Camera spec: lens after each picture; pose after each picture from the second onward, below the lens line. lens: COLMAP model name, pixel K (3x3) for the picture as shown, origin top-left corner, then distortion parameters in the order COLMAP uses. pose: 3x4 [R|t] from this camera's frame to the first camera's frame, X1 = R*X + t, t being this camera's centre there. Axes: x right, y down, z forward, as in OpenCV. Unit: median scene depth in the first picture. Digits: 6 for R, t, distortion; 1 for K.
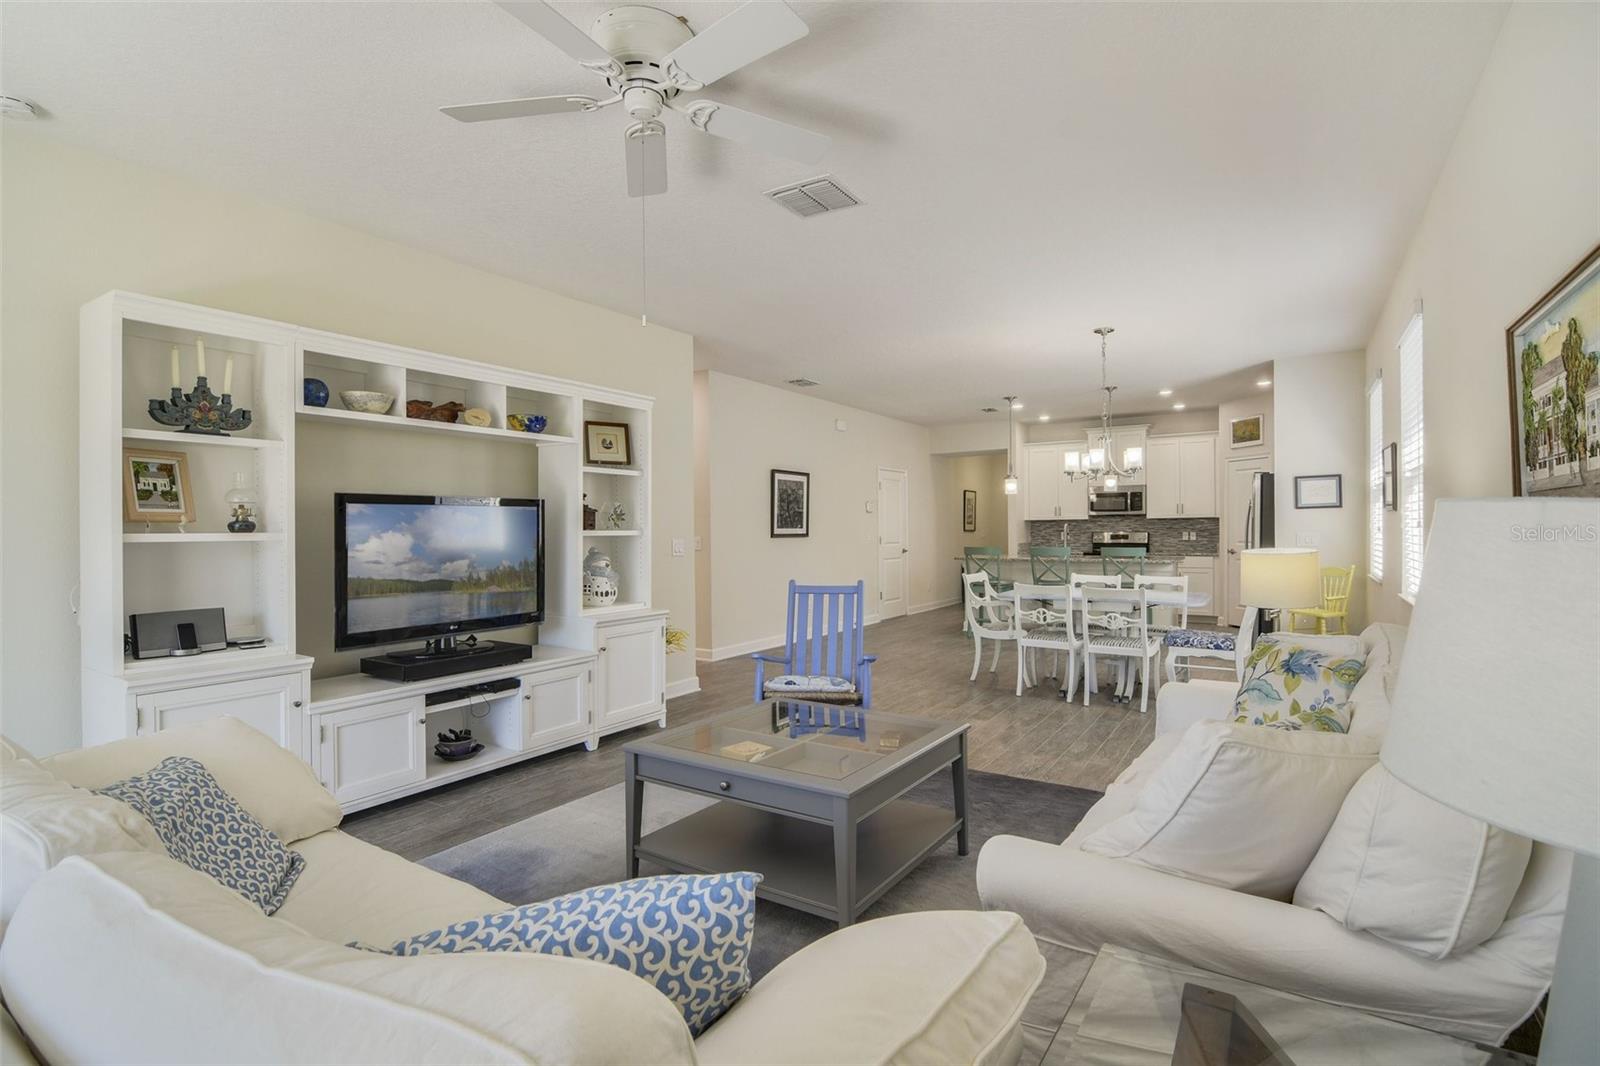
lens RADIAL K [[763.9, 0, 800.8], [0, 763.9, 531.4], [0, 0, 1]] dist [-0.000998, -0.020771]
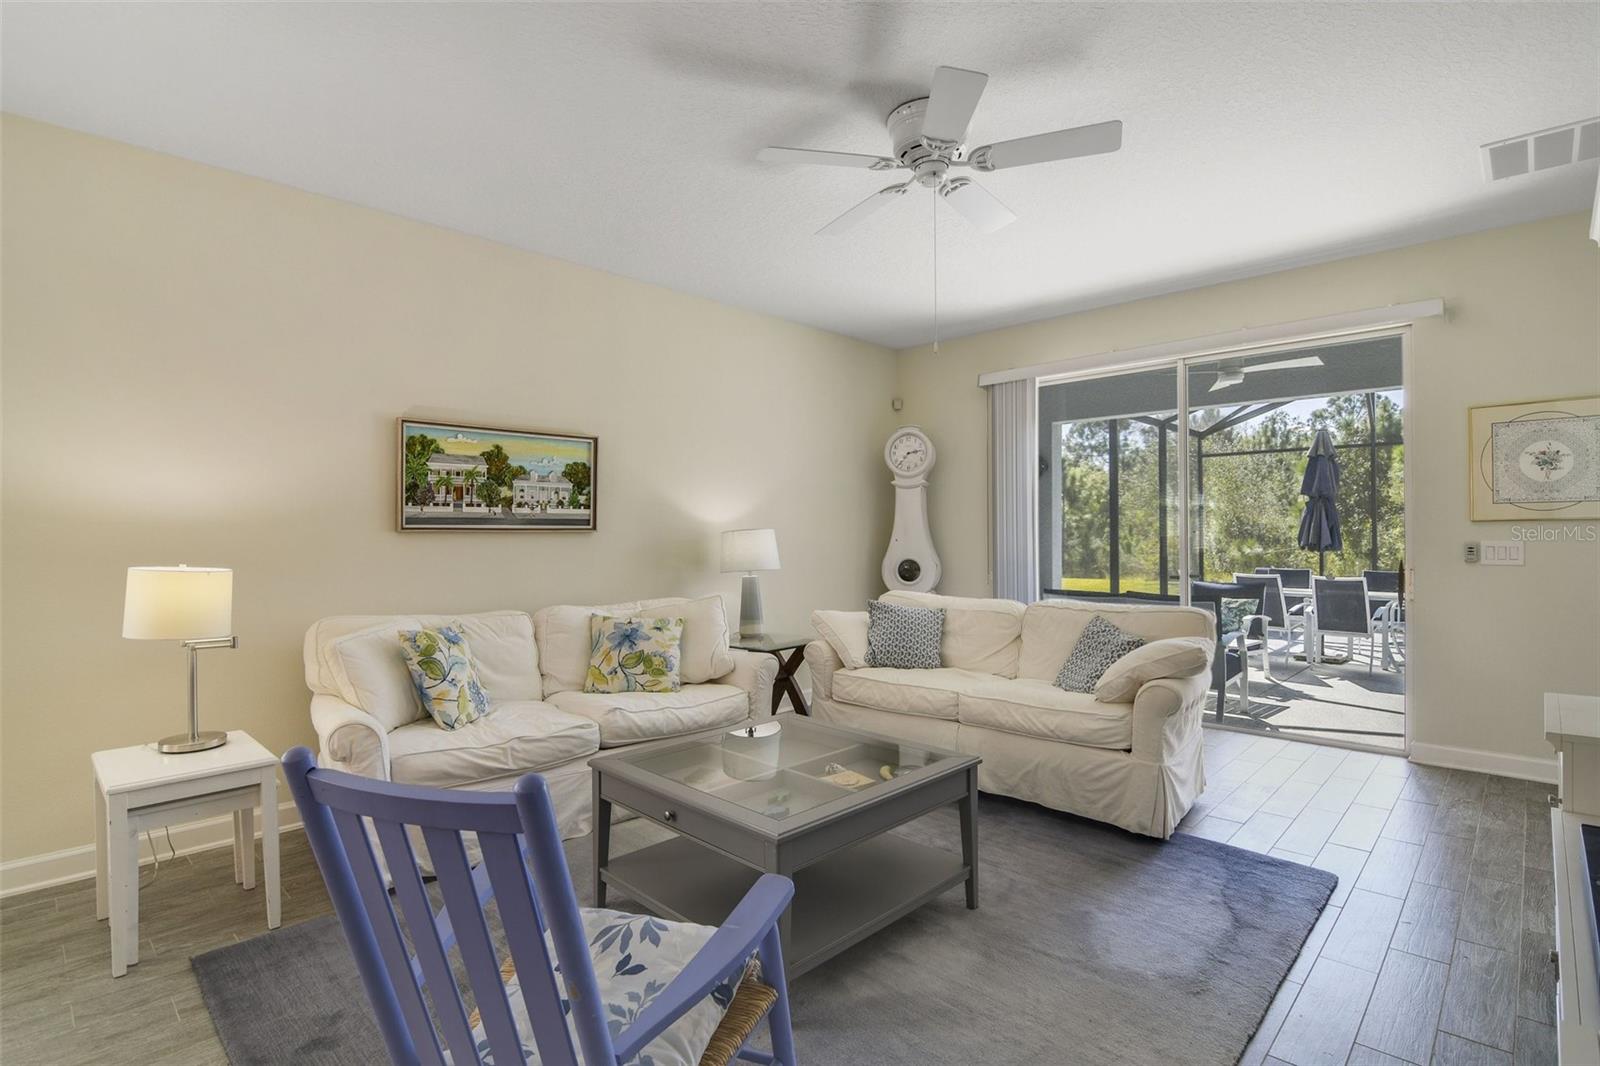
lens RADIAL K [[771.0, 0, 805.3], [0, 771.0, 533.6], [0, 0, 1]] dist [-0.004541, -0.005647]
pose [[-0.980982, 0.014920, 0.193524, -0.067902], [0.016035, 0.999863, 0.004196, -0.001537], [-0.193434, 0.007219, -0.981087, 0.614255]]
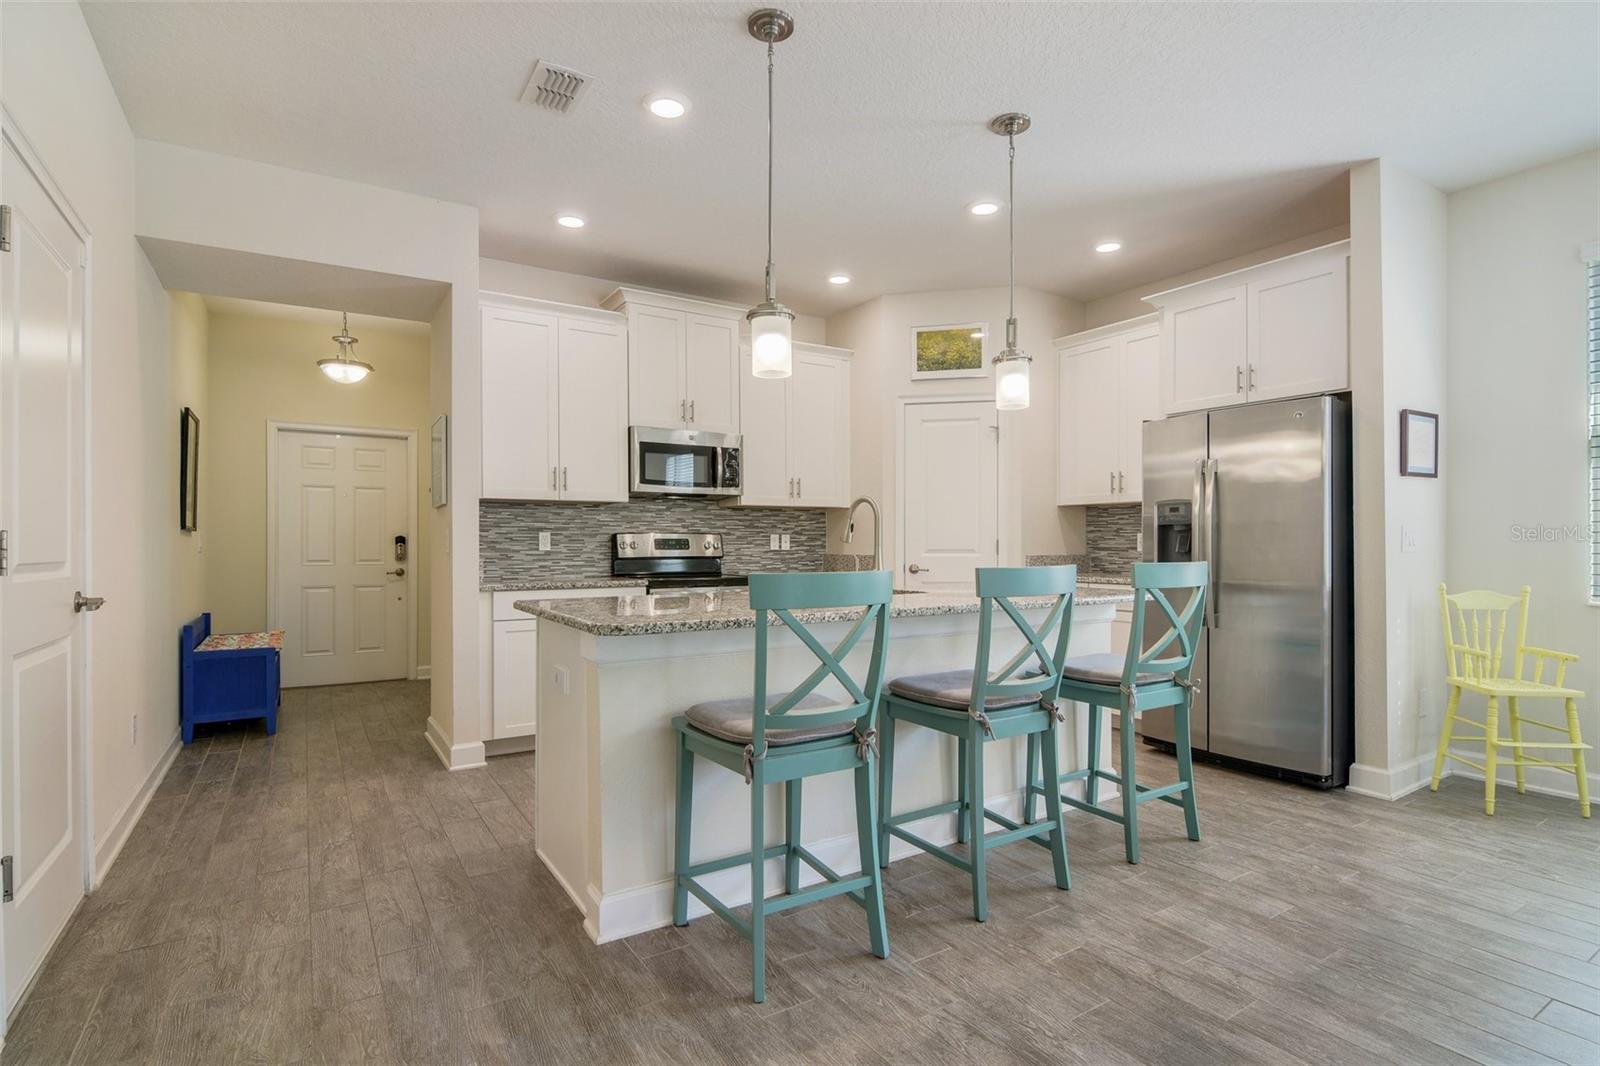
lens RADIAL K [[783.3, 0, 797.0], [0, 783.3, 529.3], [0, 0, 1]] dist [-0.006692, -0.004675]
pose [[0.419963, 0.024027, 0.907223, 0.025914], [0.002161, 0.999620, -0.027474, 0.014524], [-0.907539, 0.013499, 0.419751, 0.925114]]
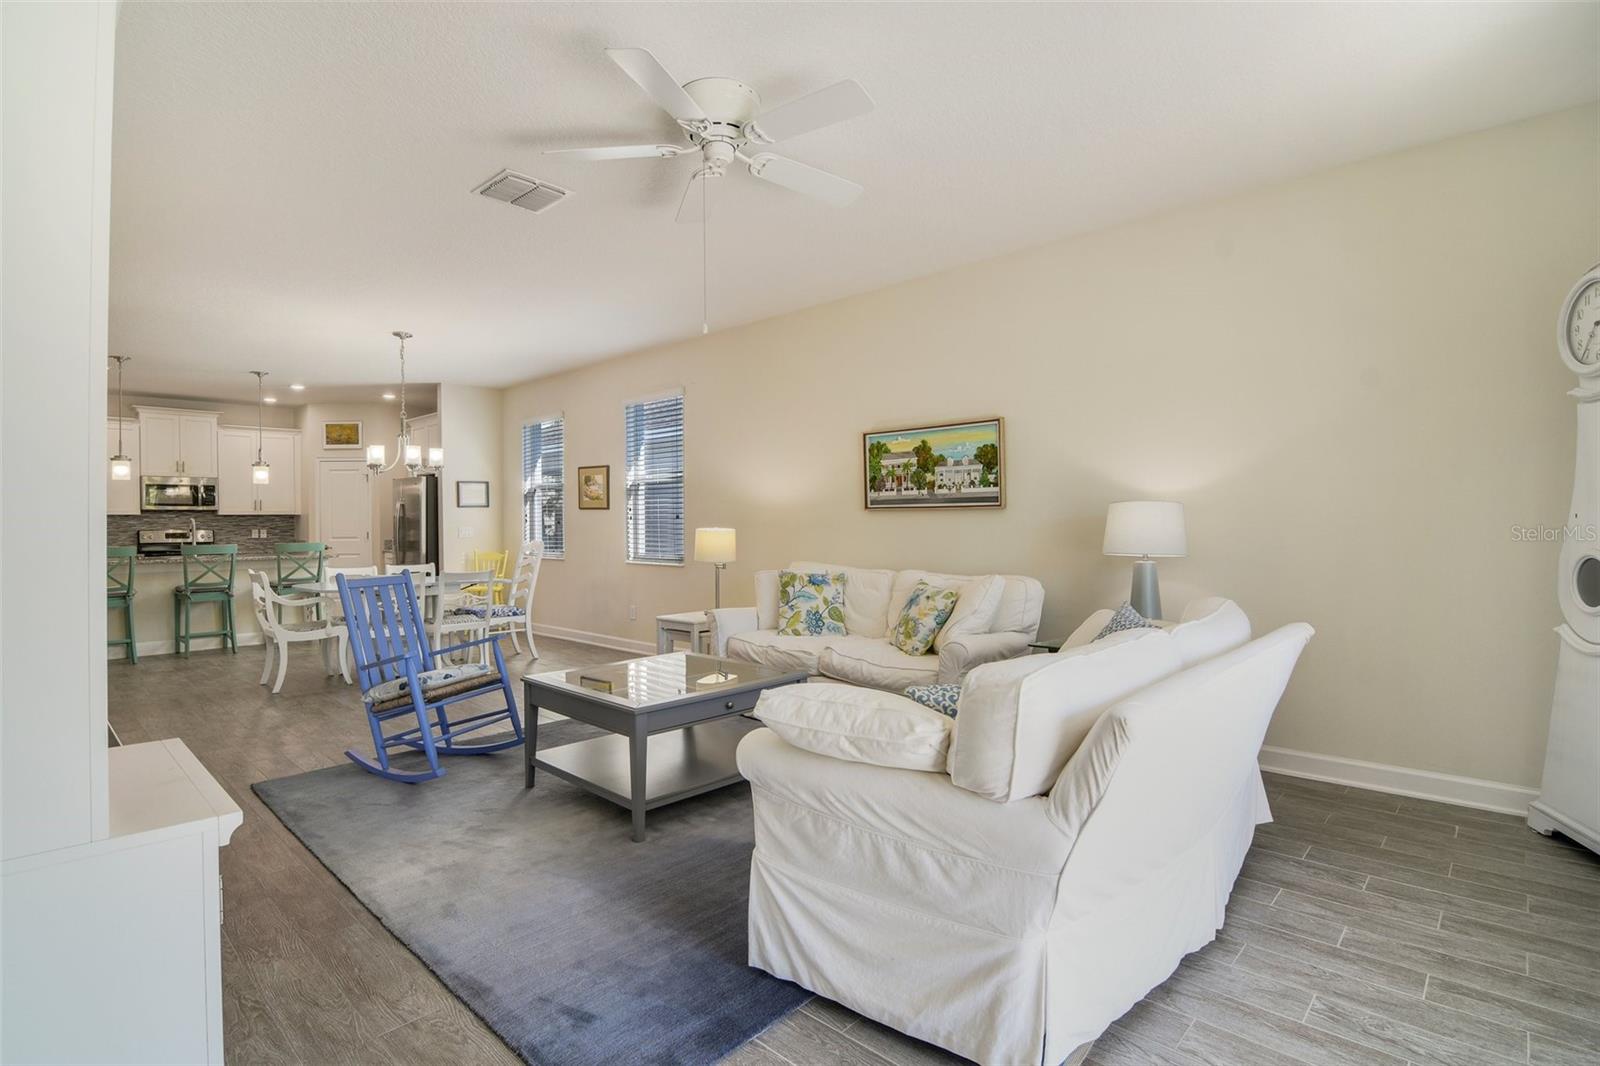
lens RADIAL K [[770.8, 0, 800.5], [0, 770.8, 524.5], [0, 0, 1]] dist [-0.022065, -0.001507]
pose [[0.179991, 0.005761, 0.983651, -0.386510], [0.010880, 0.999910, -0.007847, 0.011391], [-0.983608, 0.012115, 0.179912, 0.182714]]
